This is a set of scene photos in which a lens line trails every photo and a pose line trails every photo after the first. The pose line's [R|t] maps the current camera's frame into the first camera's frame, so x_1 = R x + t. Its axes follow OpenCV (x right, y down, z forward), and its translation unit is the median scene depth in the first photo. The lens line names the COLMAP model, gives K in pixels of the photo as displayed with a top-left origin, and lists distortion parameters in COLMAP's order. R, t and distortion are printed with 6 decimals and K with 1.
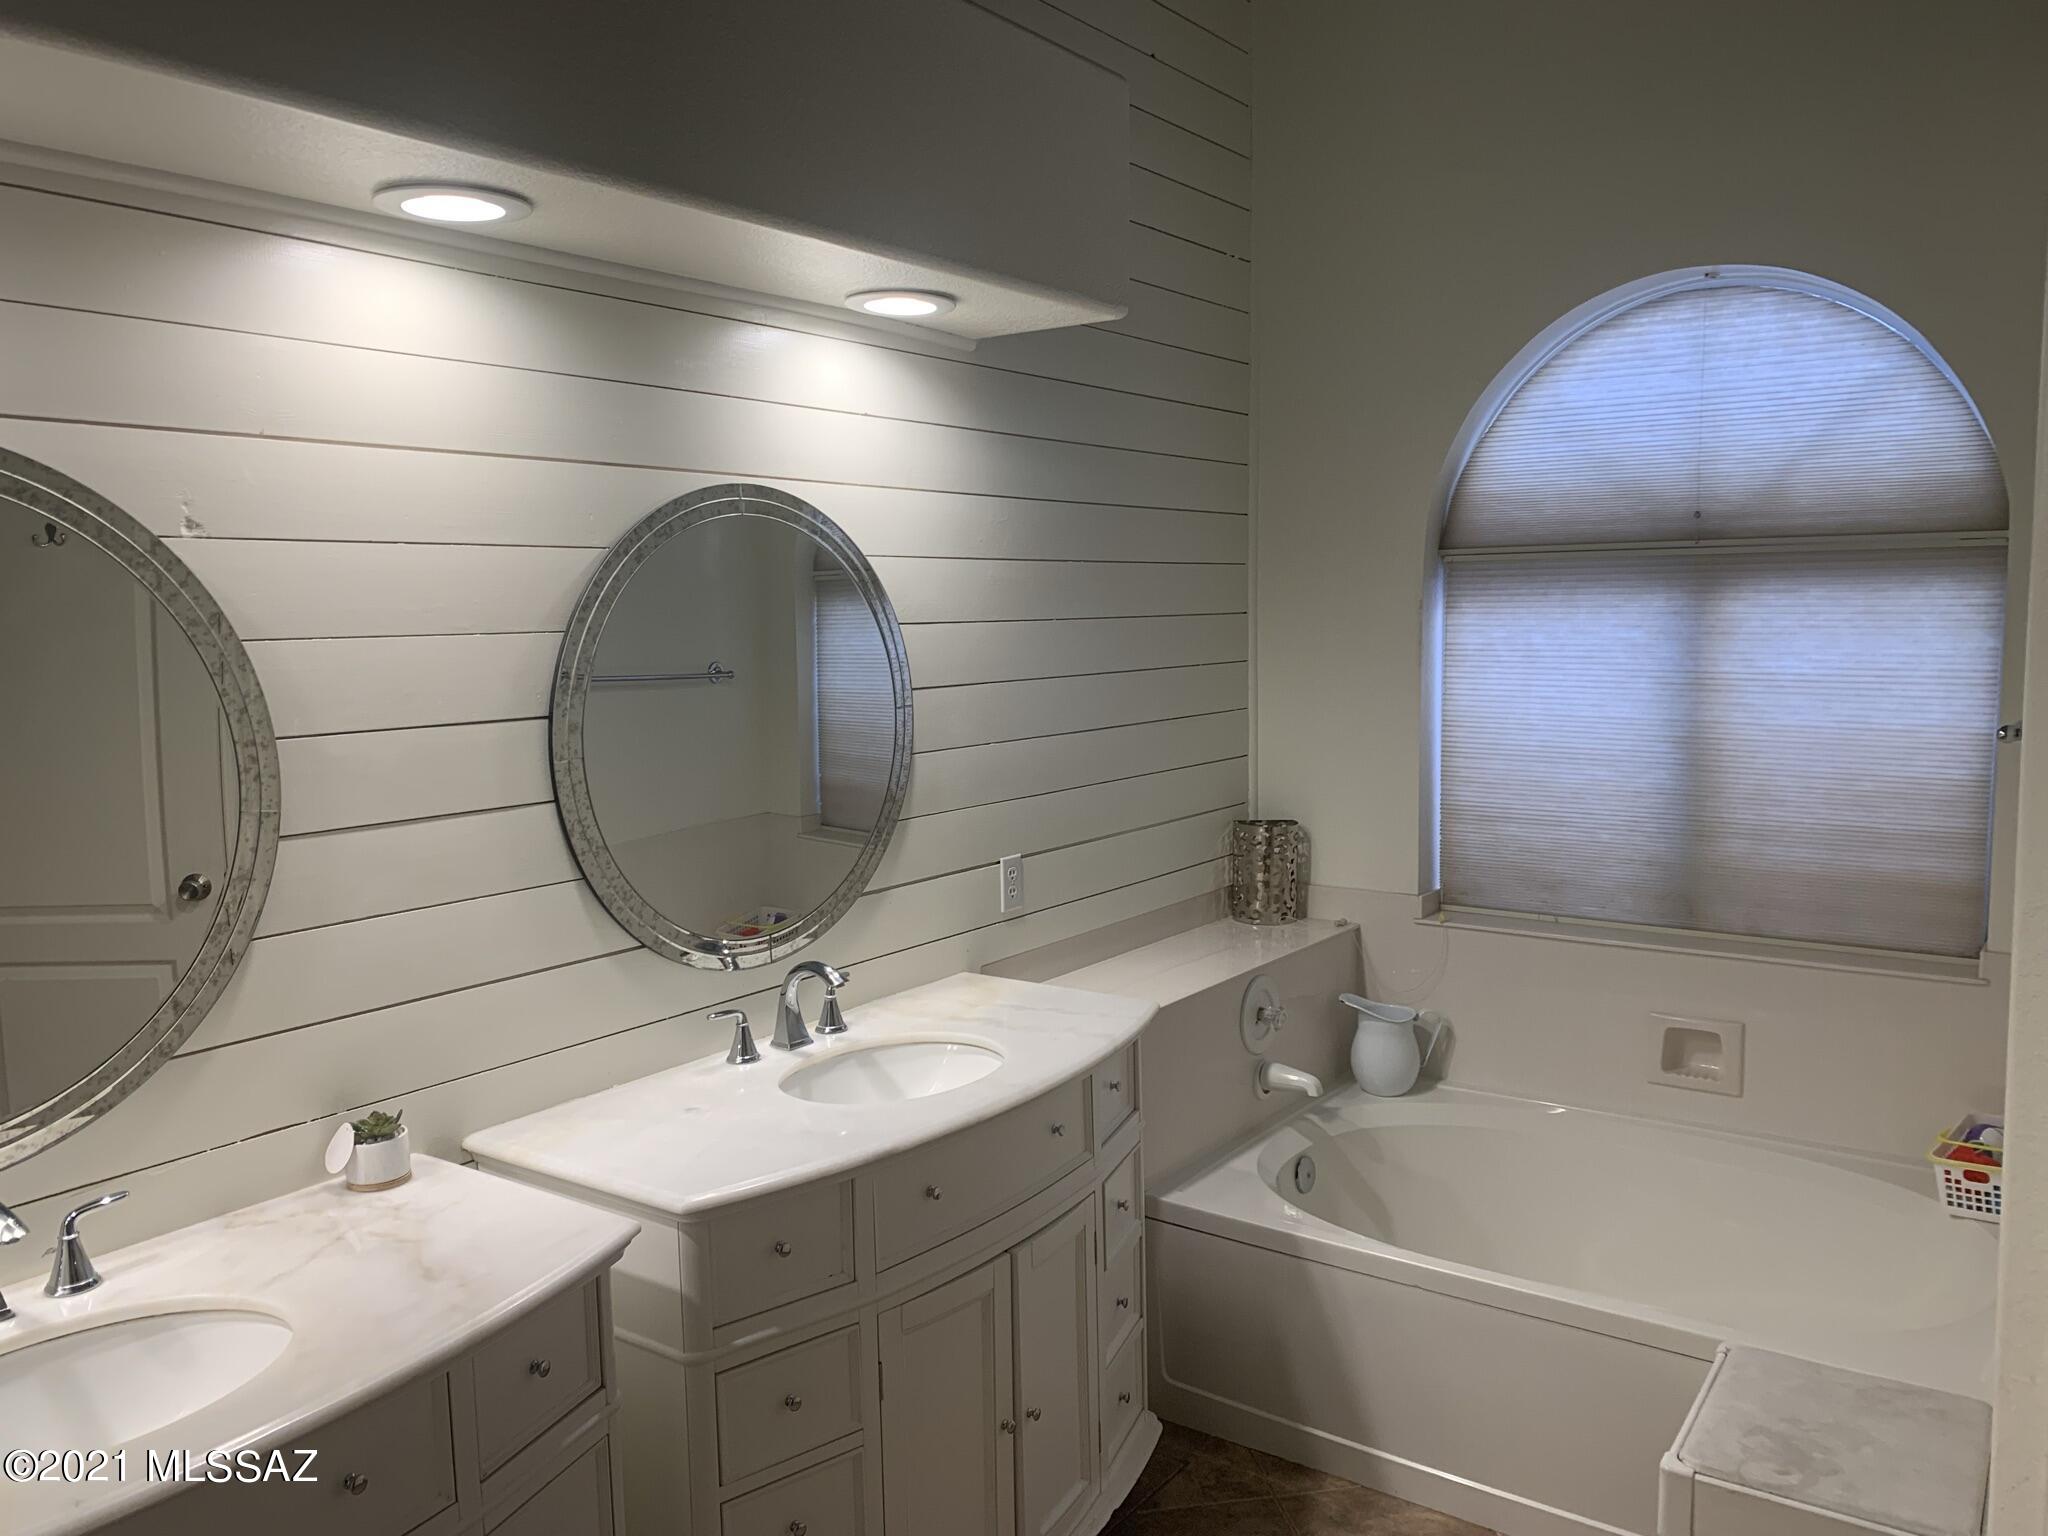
lens RADIAL K [[1553.0, 0, 1037.1], [0, 1553.0, 767.7], [0, 0, 1]] dist [0.041229, -0.067416]
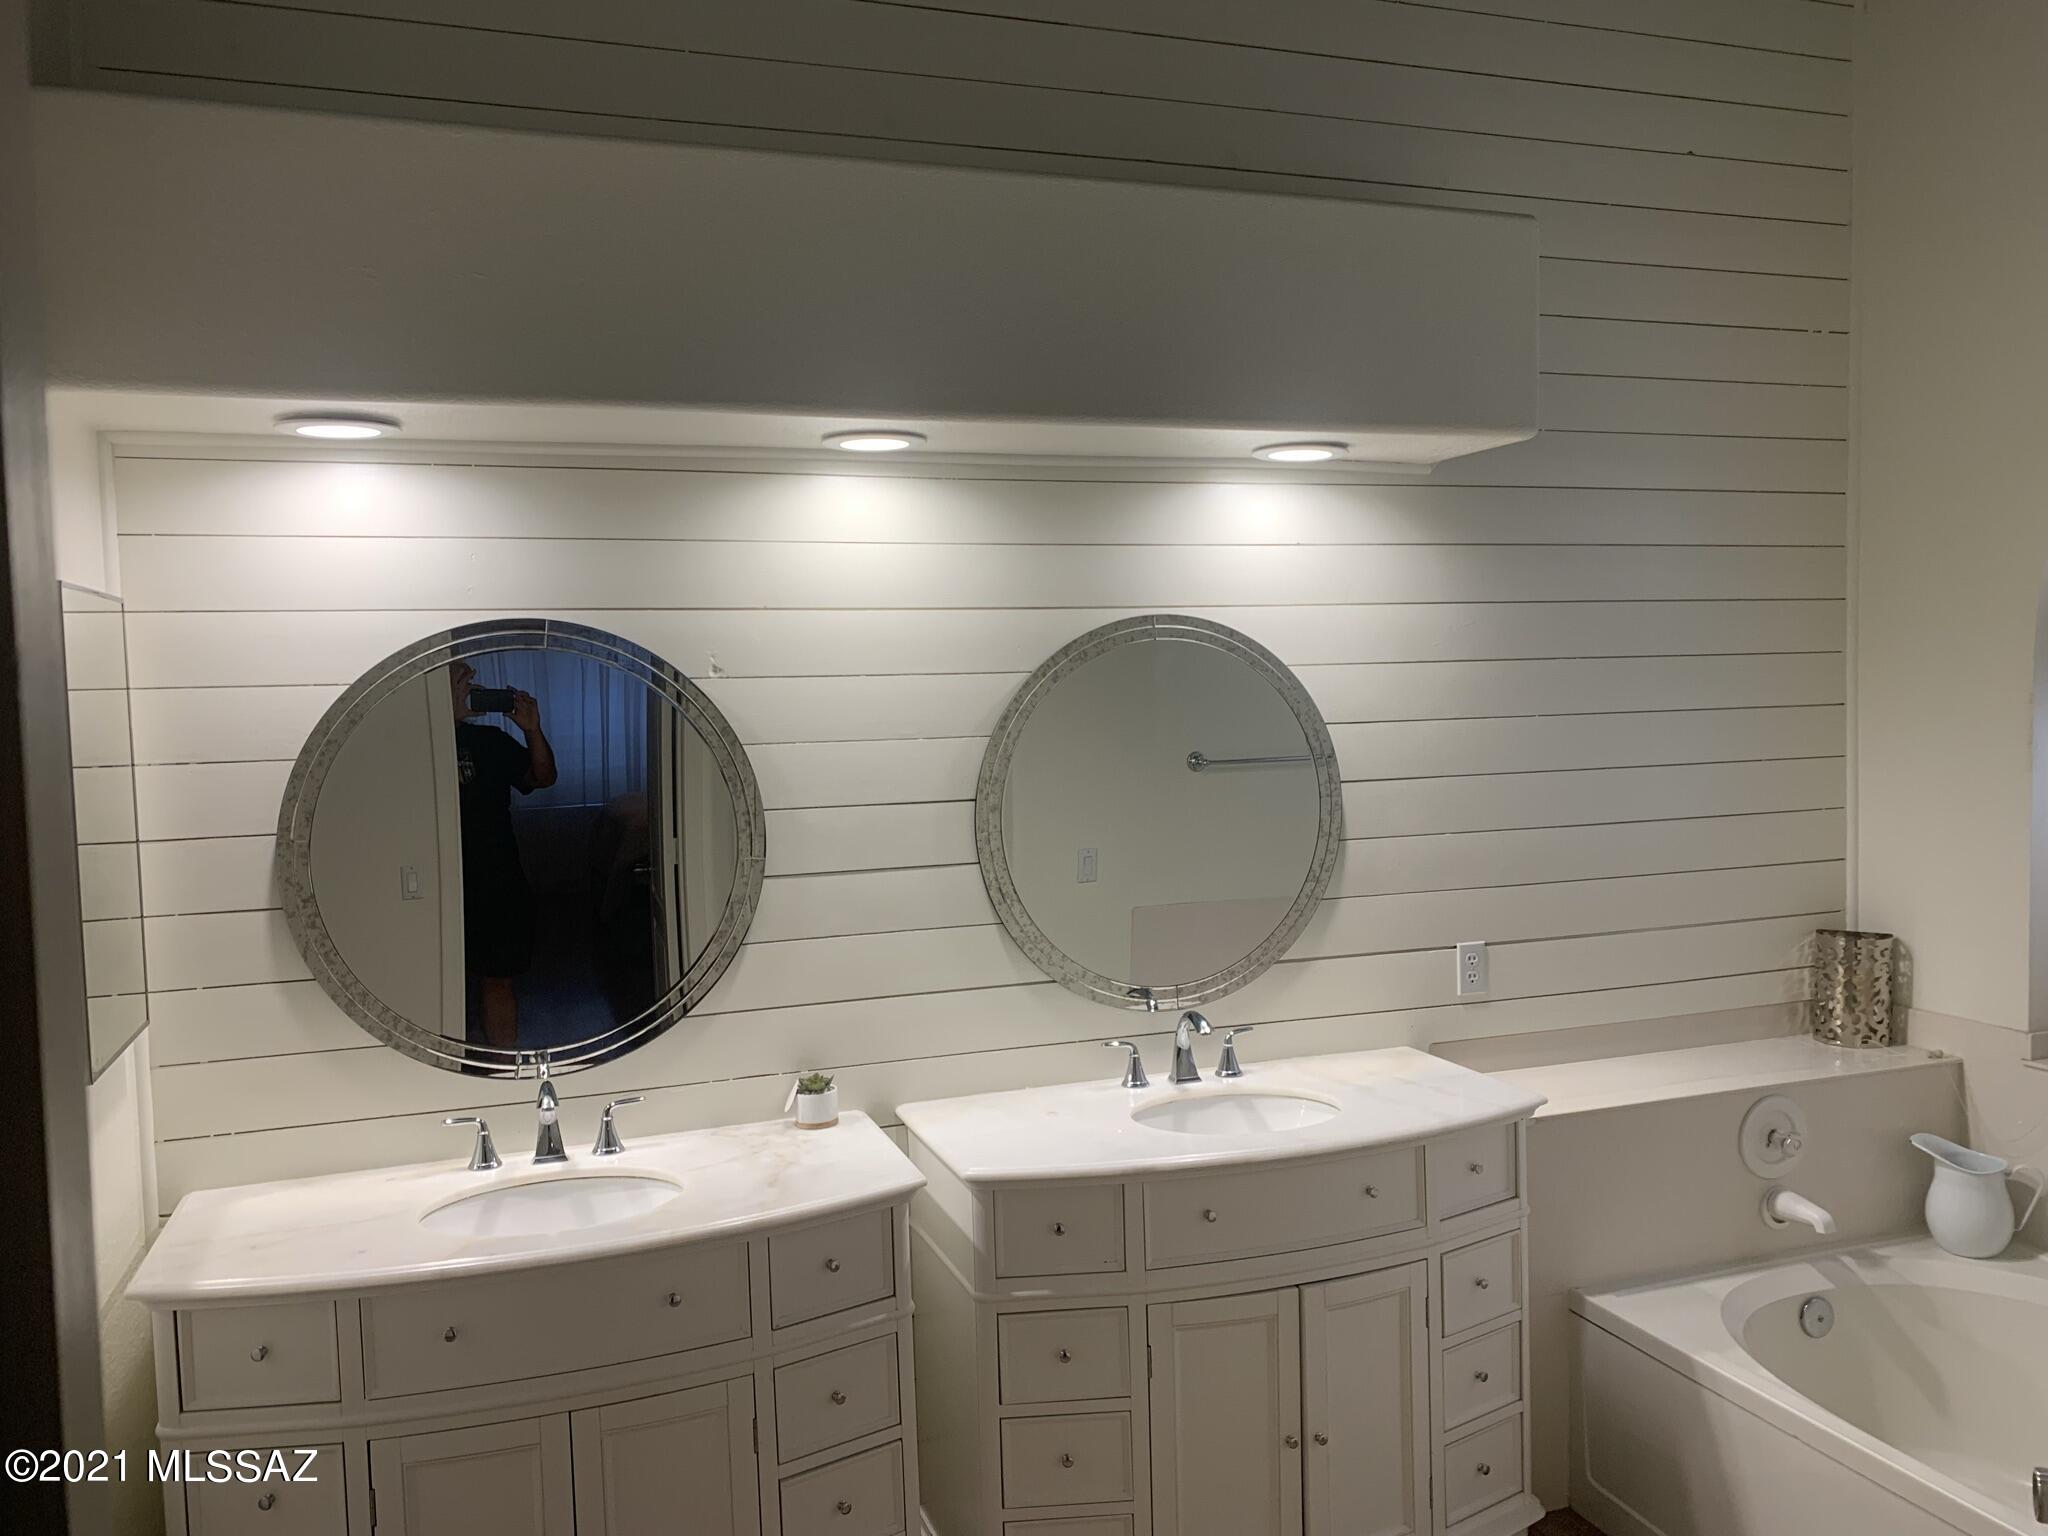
lens RADIAL K [[1553.0, 0, 1033.0], [0, 1553.0, 752.5], [0, 0, 1]] dist [0.041229, -0.067416]
pose [[0.826412, 0.024072, -0.562551, 0.428723], [-0.050066, 0.998270, -0.030833, -0.031302], [0.560836, 0.053646, 0.826187, -0.063853]]
